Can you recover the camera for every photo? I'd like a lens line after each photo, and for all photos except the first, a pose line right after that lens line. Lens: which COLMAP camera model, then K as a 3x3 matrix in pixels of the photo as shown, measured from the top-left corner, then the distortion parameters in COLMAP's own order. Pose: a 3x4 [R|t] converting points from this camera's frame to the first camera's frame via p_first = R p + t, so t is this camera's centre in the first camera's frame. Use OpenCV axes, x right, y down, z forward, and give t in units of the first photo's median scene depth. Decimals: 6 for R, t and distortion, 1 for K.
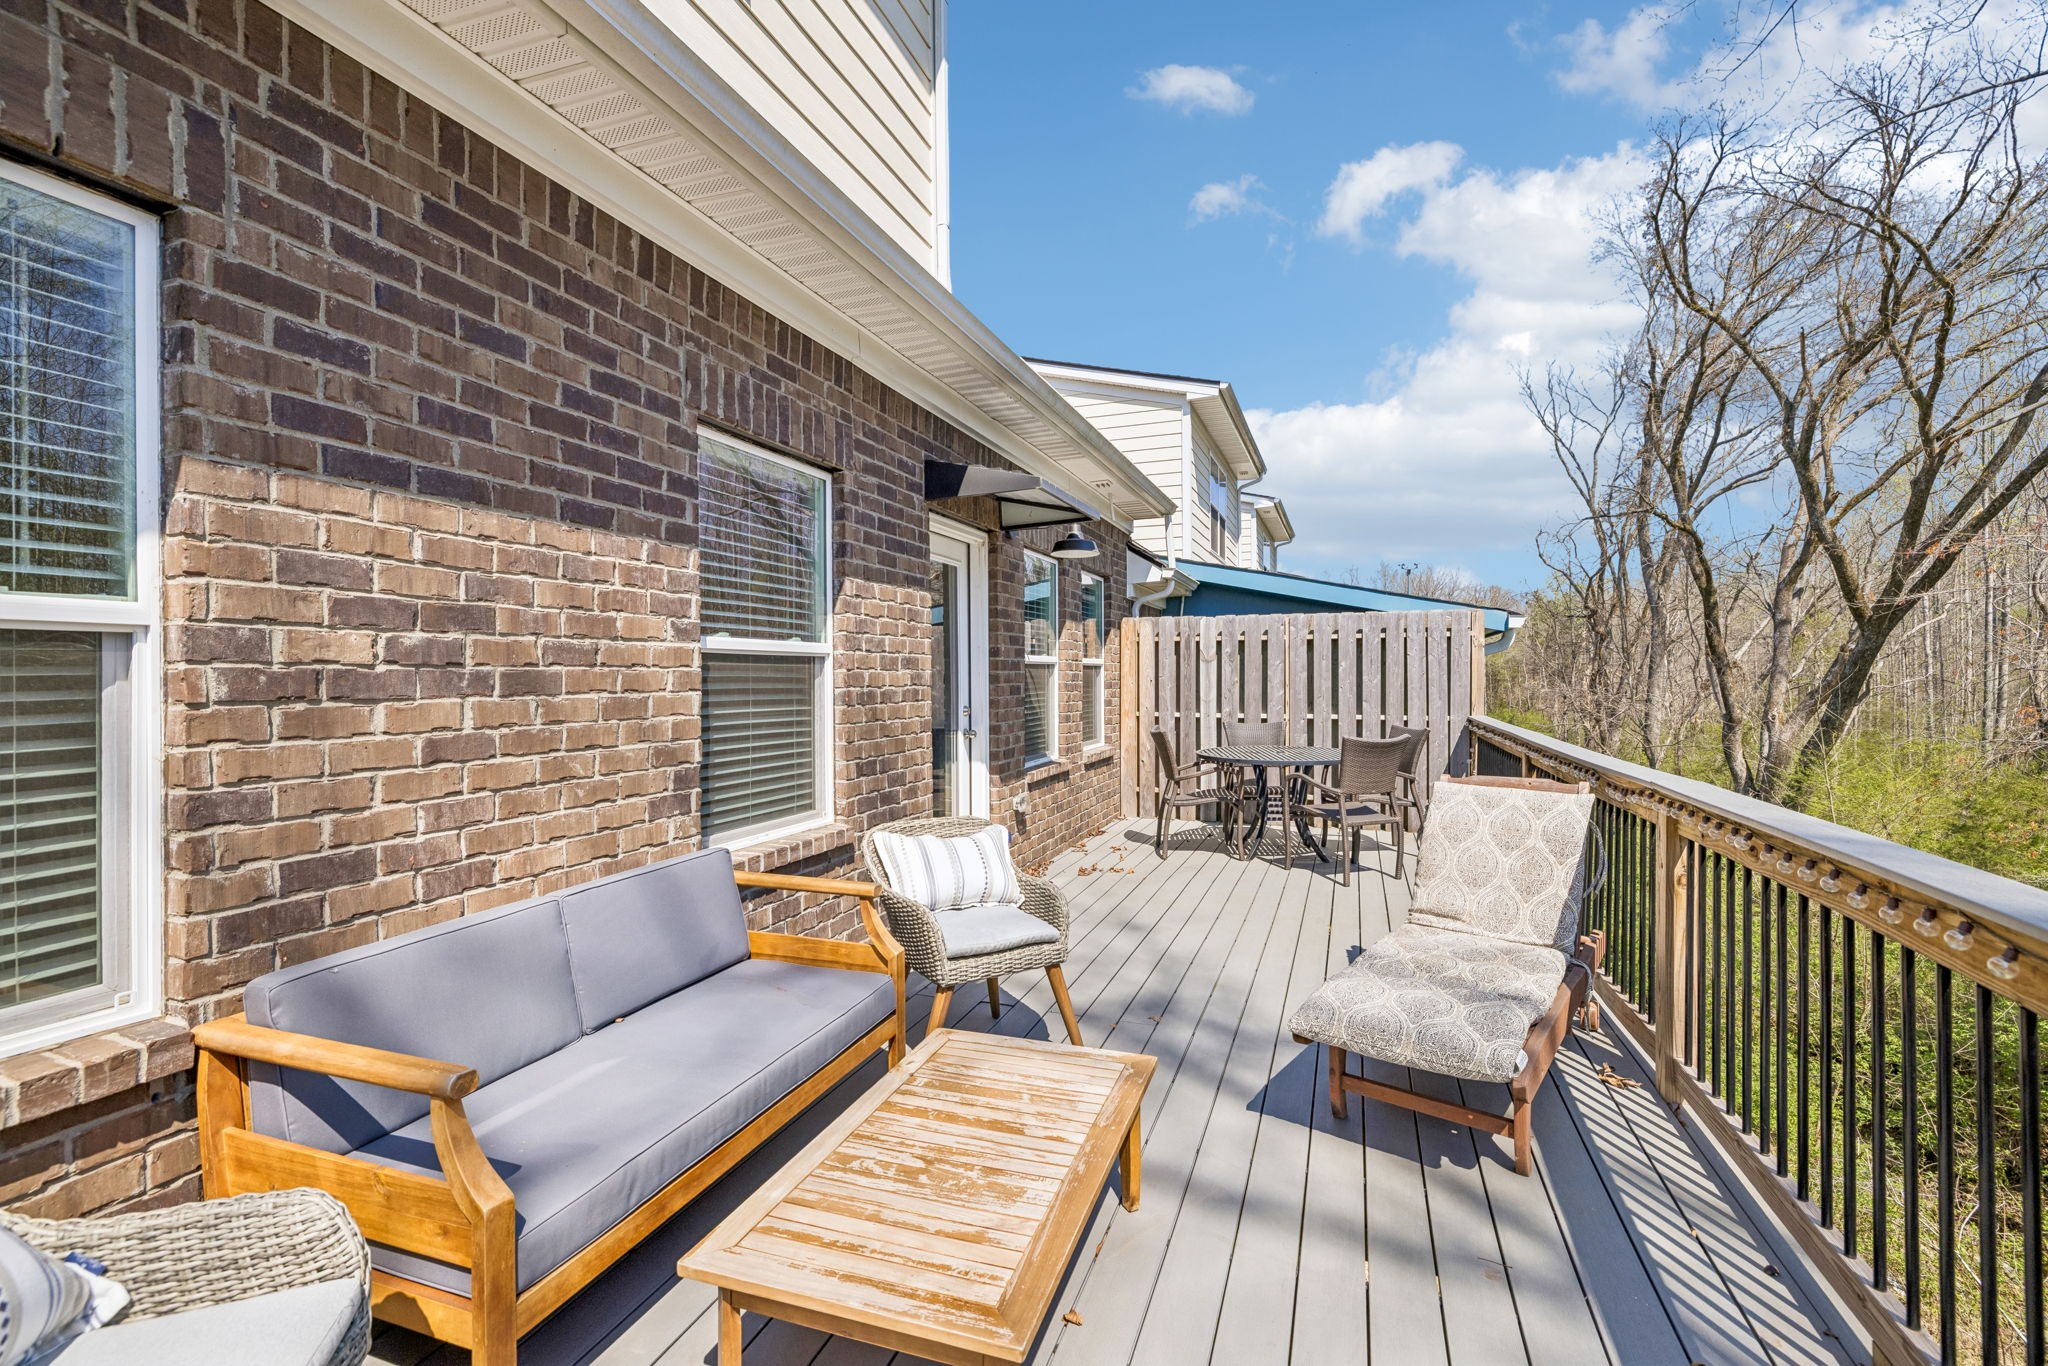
lens RADIAL K [[884.7, 0, 1029.6], [0, 884.7, 678.0], [0, 0, 1]] dist [0.000195, -0.000266]
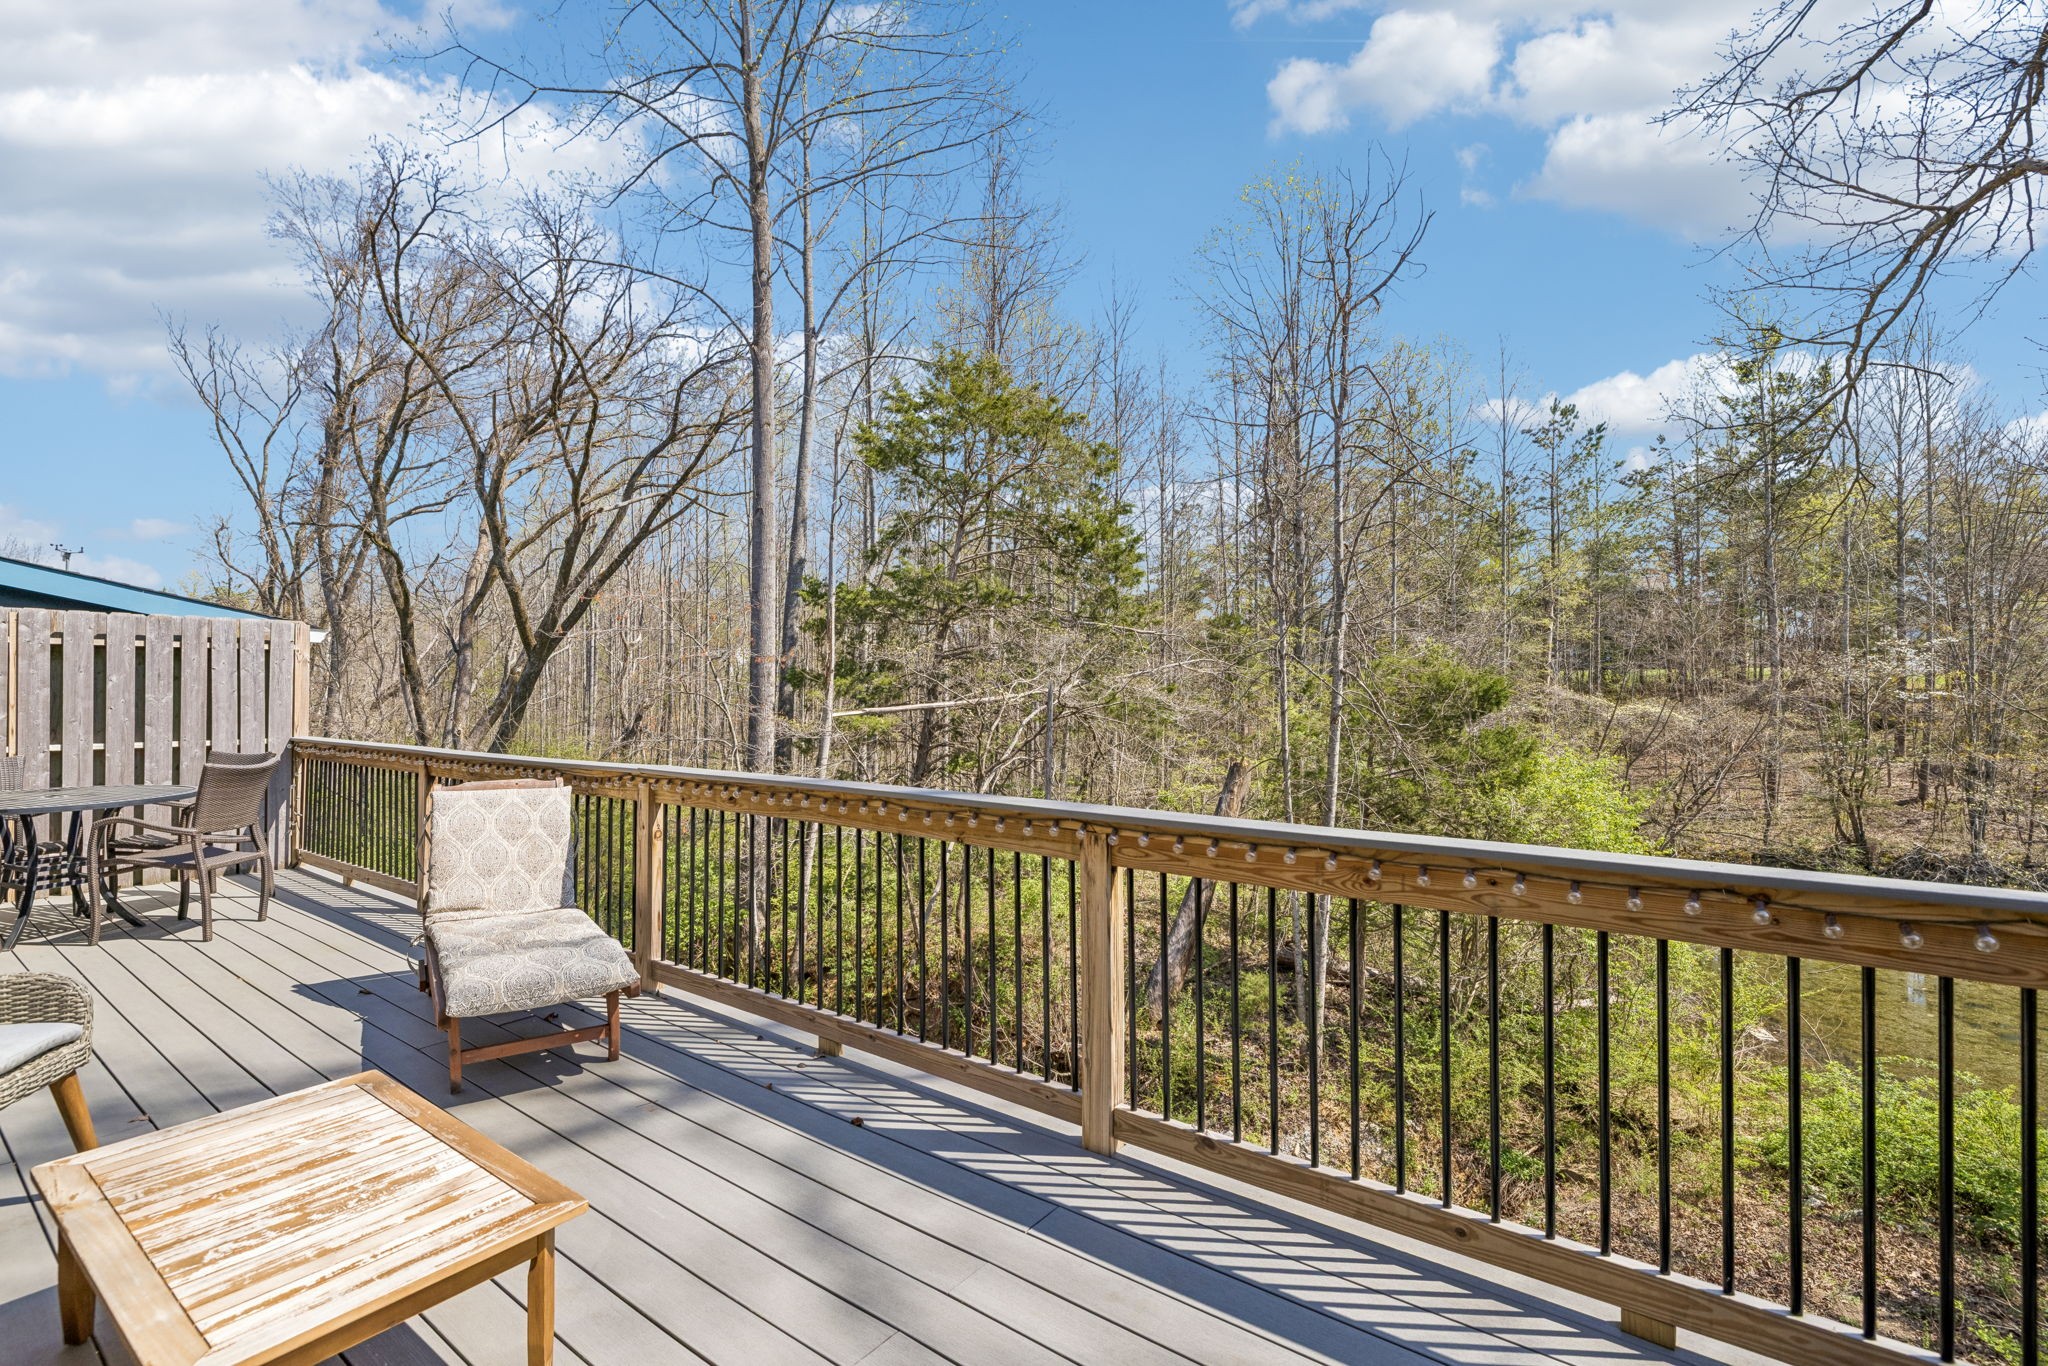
lens RADIAL K [[913.7, 0, 1018.7], [0, 913.7, 682.9], [0, 0, 1]] dist [-0.007908, 0.002075]
pose [[0.301305, 0.012302, 0.953449, -0.140159], [0.002391, 0.999904, -0.013656, 0.000944], [-0.953525, 0.006394, 0.301246, -0.003309]]
